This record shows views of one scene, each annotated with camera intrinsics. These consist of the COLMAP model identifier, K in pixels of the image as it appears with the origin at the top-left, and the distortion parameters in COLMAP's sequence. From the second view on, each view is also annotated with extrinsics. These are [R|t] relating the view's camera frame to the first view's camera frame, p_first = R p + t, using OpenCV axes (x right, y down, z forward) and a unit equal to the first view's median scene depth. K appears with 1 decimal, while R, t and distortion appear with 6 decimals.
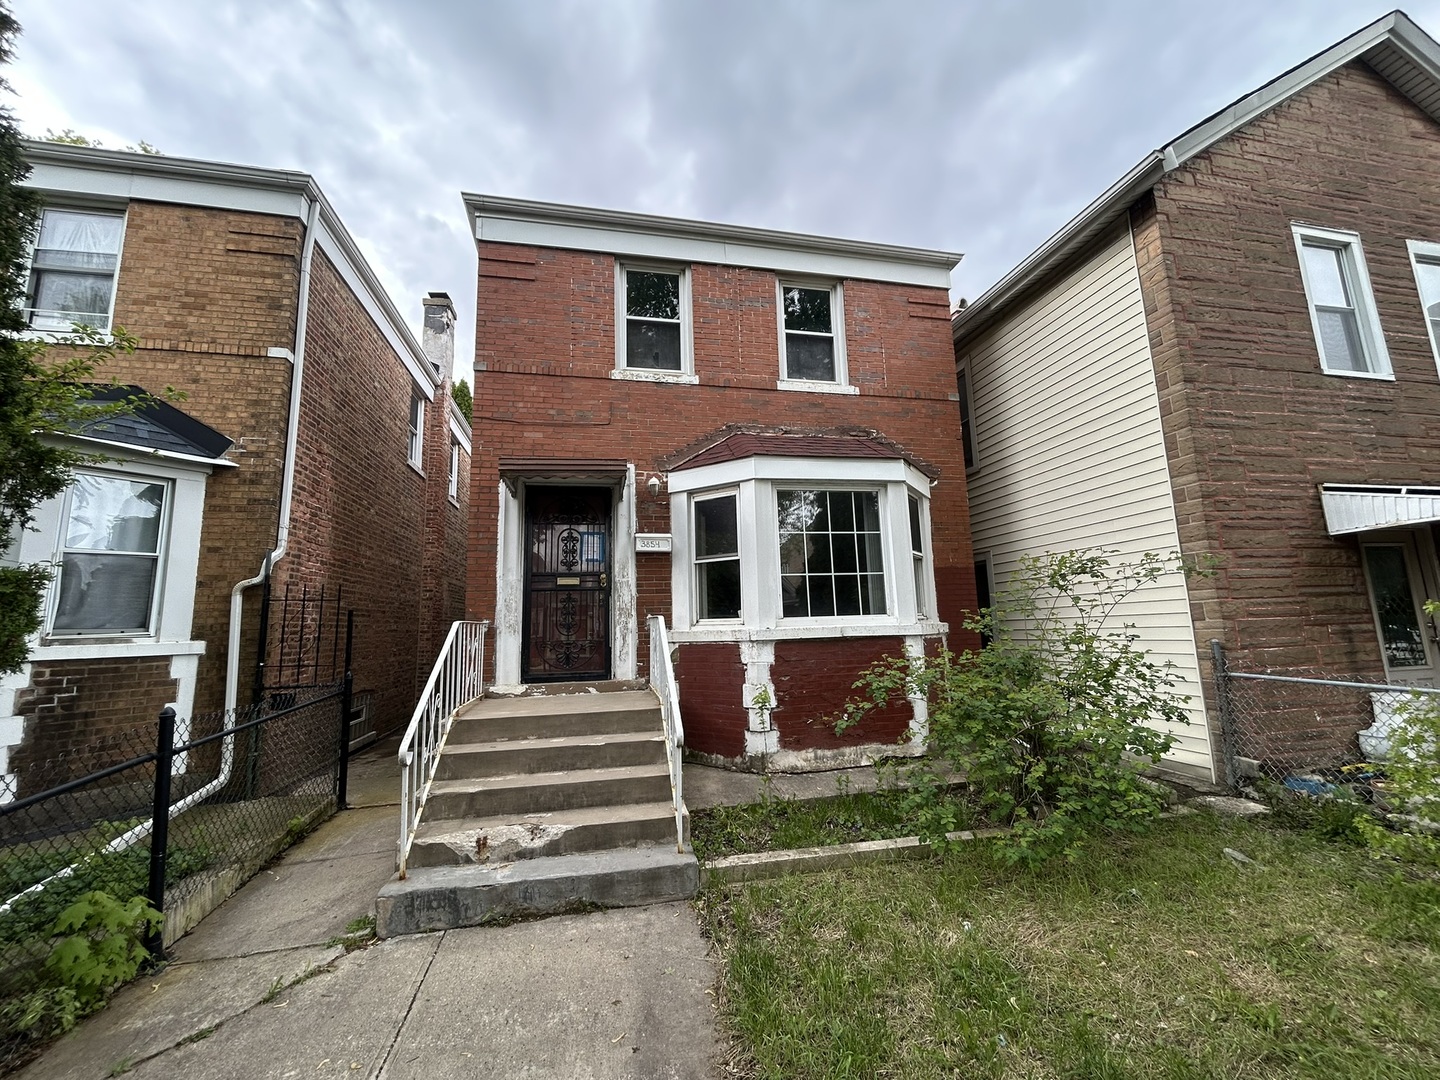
lens RADIAL K [[578.9, 0, 721.0], [0, 578.9, 539.1], [0, 0, 1]] dist [0.000148, -0.002238]
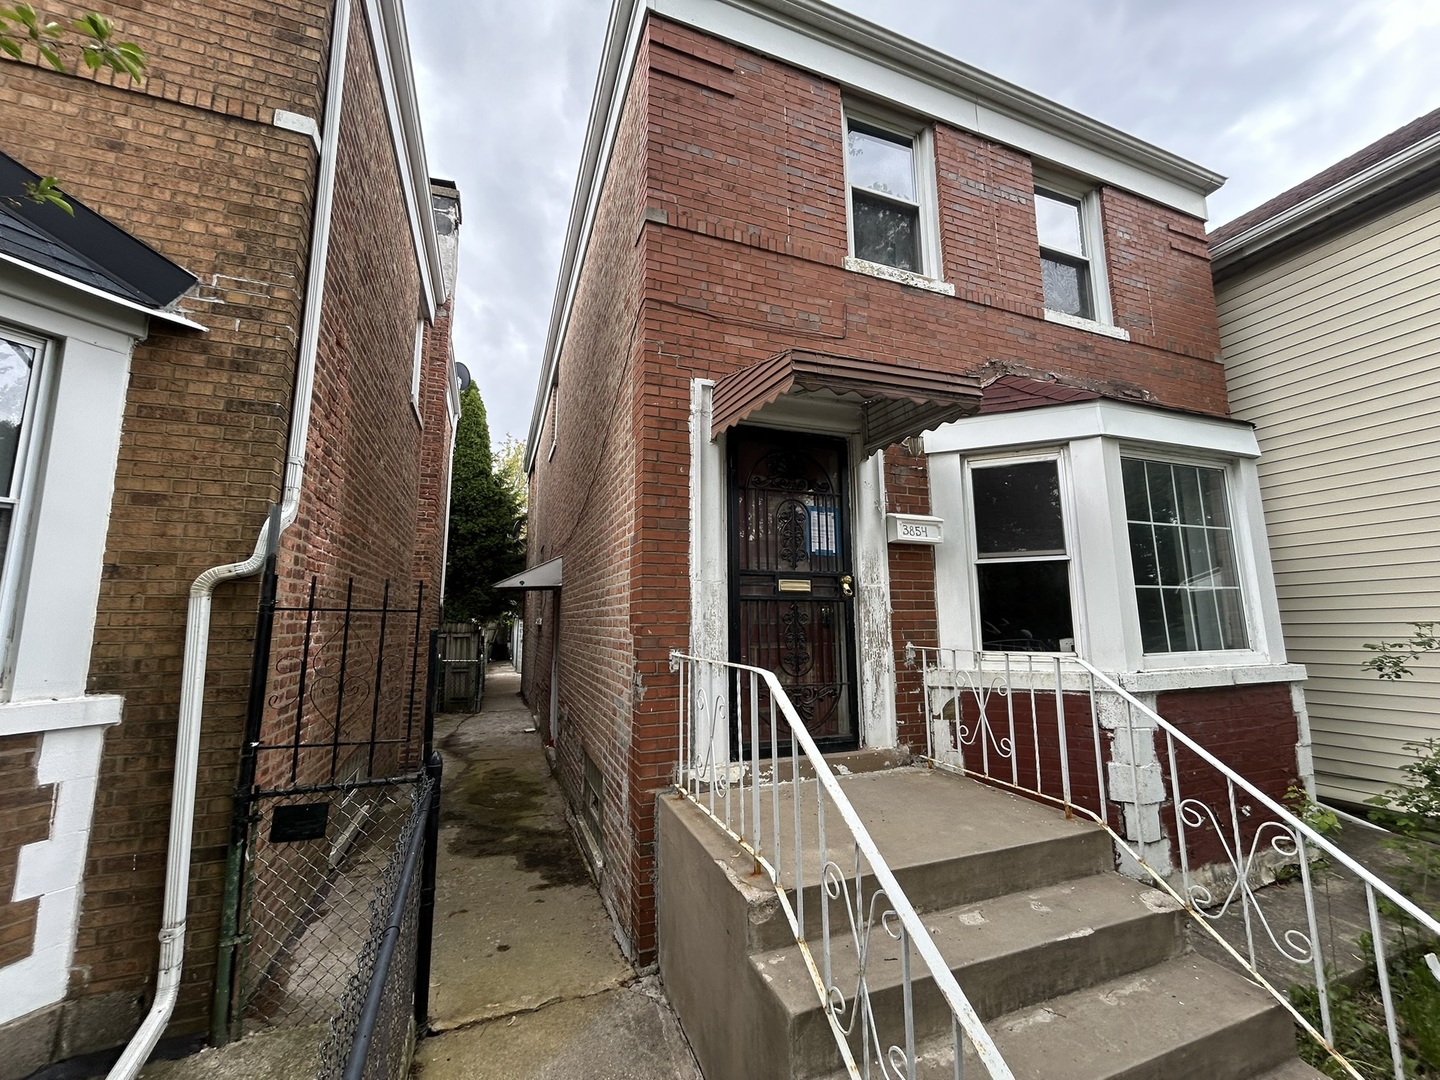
lens RADIAL K [[578.9, 0, 721.8], [0, 578.9, 539.3], [0, 0, 1]] dist [0.000148, -0.002238]
pose [[0.987437, 0.042806, 0.152101, -0.458623], [-0.042890, 0.999076, -0.002728, 0.031008], [-0.152078, -0.003830, 0.988361, 0.438584]]
